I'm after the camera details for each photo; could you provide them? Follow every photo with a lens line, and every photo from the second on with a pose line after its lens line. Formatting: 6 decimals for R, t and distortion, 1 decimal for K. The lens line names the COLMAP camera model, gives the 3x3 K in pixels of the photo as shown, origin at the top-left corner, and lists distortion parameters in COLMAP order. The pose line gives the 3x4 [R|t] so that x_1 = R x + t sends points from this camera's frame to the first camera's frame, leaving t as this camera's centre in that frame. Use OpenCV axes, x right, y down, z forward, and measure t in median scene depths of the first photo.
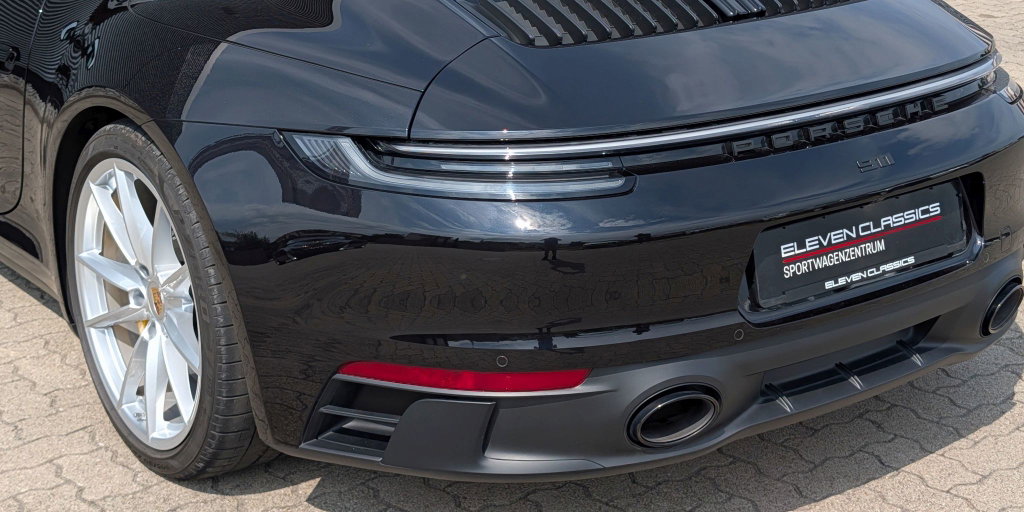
lens RADIAL K [[1701.3, 0, 509.2], [0, 1701.3, 258.0], [0, 0, 1]] dist [0.075417, 0.000000]
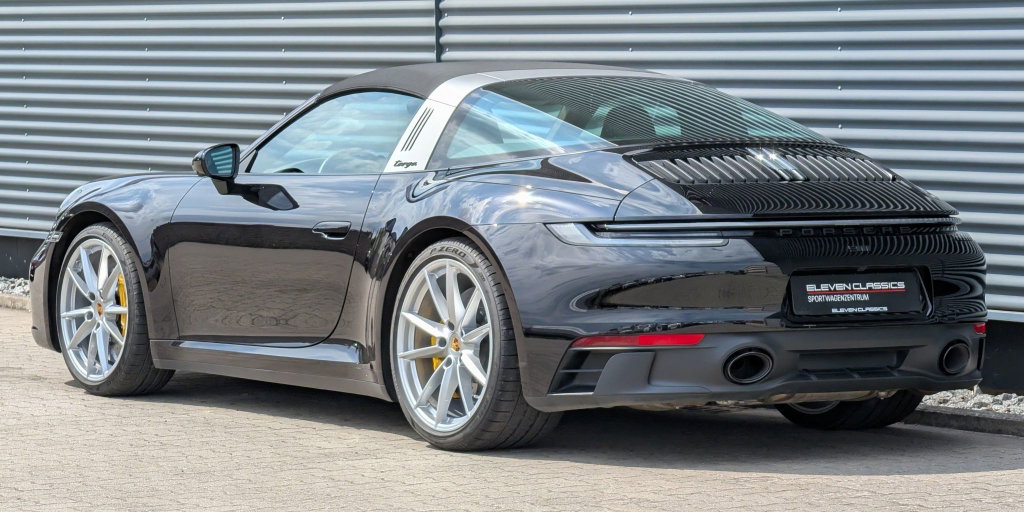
lens RADIAL K [[2990.5, 0, 511.7], [0, 2990.5, 255.5], [0, 0, 1]] dist [-0.254151, 0.000000]
pose [[0.998432, 0.016481, -0.053497, 0.008151], [-0.028832, 0.970567, -0.239100, 0.744751], [0.047982, 0.240268, 0.969520, -2.188203]]
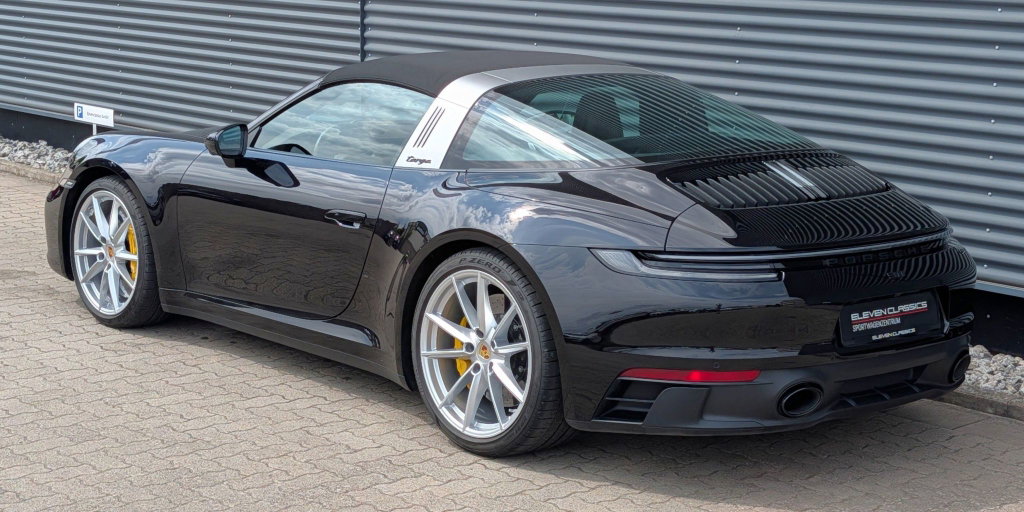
lens RADIAL K [[1701.3, 0, 513.5], [0, 1701.3, 222.9], [0, 0, 1]] dist [0.075417, 0.000000]
pose [[0.997546, 0.026533, 0.064787, -0.336602], [-0.016040, 0.987402, -0.157416, 0.193737], [-0.068148, 0.155991, 0.985405, -0.856815]]
